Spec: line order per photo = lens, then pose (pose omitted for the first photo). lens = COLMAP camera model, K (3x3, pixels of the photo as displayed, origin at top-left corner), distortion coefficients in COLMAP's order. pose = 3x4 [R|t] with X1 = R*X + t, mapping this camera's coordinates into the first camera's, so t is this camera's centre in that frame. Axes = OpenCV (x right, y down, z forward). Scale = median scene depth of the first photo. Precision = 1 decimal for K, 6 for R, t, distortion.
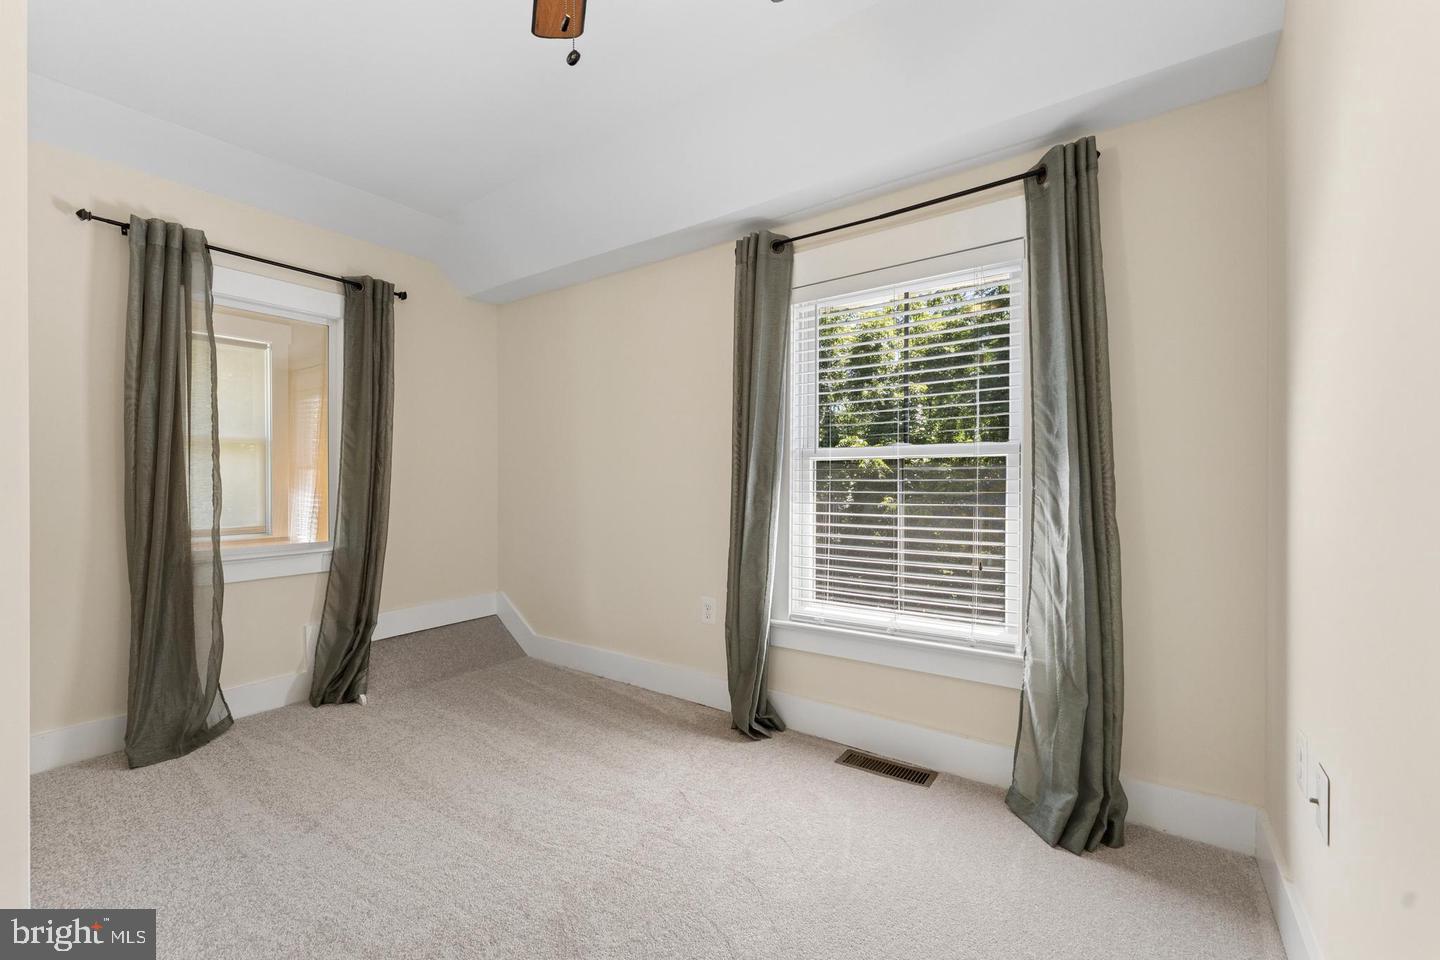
lens RADIAL K [[590.7, 0, 710.6], [0, 590.7, 479.8], [0, 0, 1]] dist [-0.003331, -0.001011]
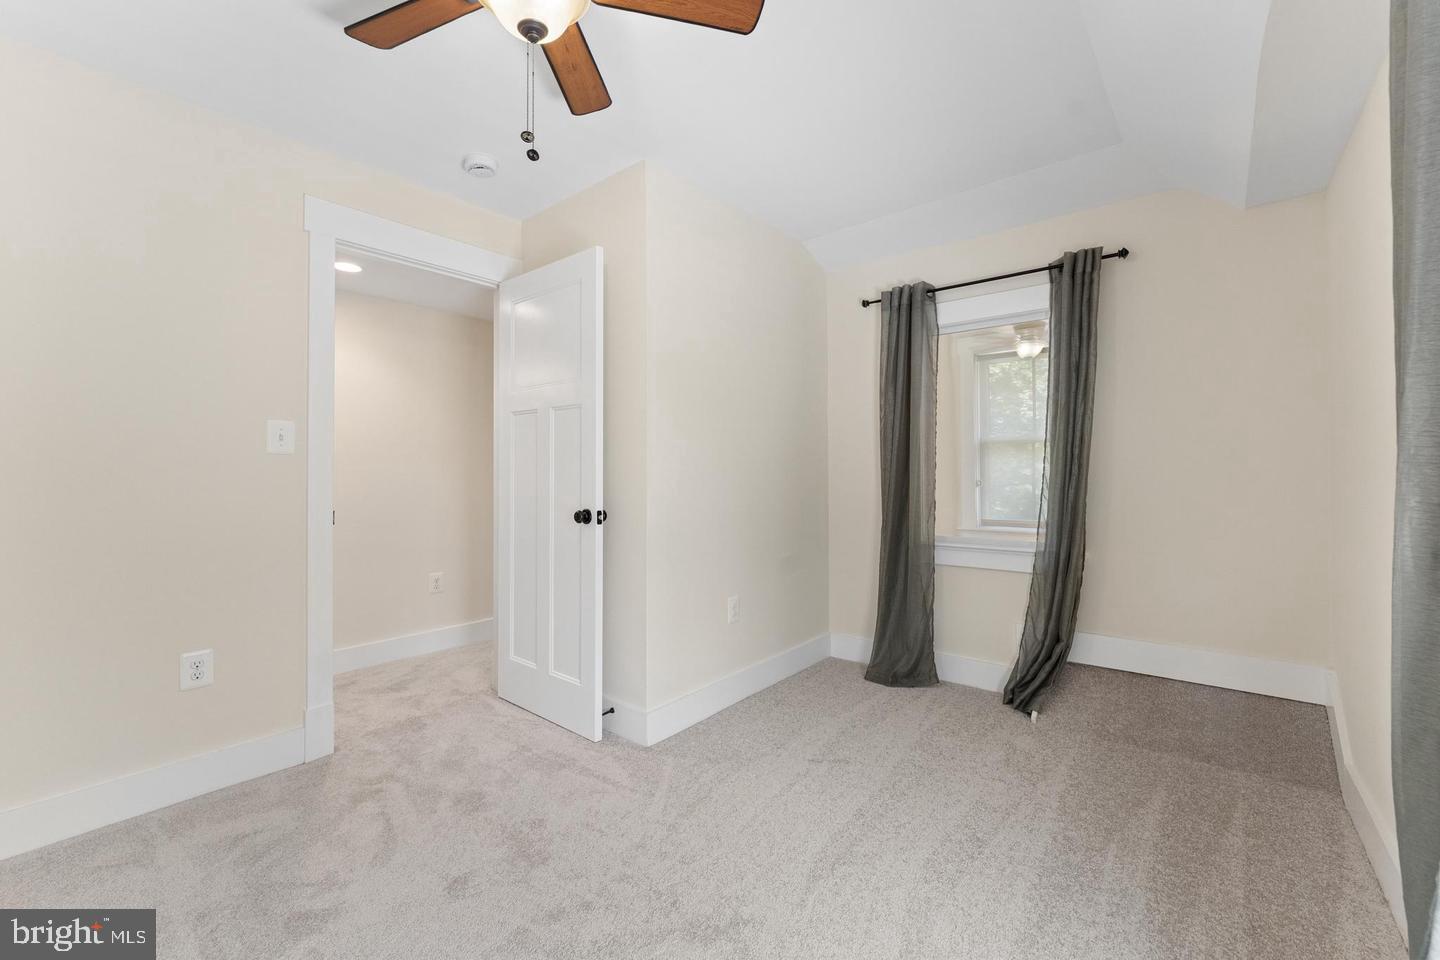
lens RADIAL K [[590.7, 0, 712.5], [0, 590.7, 472.6], [0, 0, 1]] dist [-0.003331, -0.001011]
pose [[-0.080153, -0.001051, -0.996782, 0.381100], [-0.001038, 0.999999, -0.000971, -0.010483], [0.996782, 0.000957, -0.080154, 0.578550]]
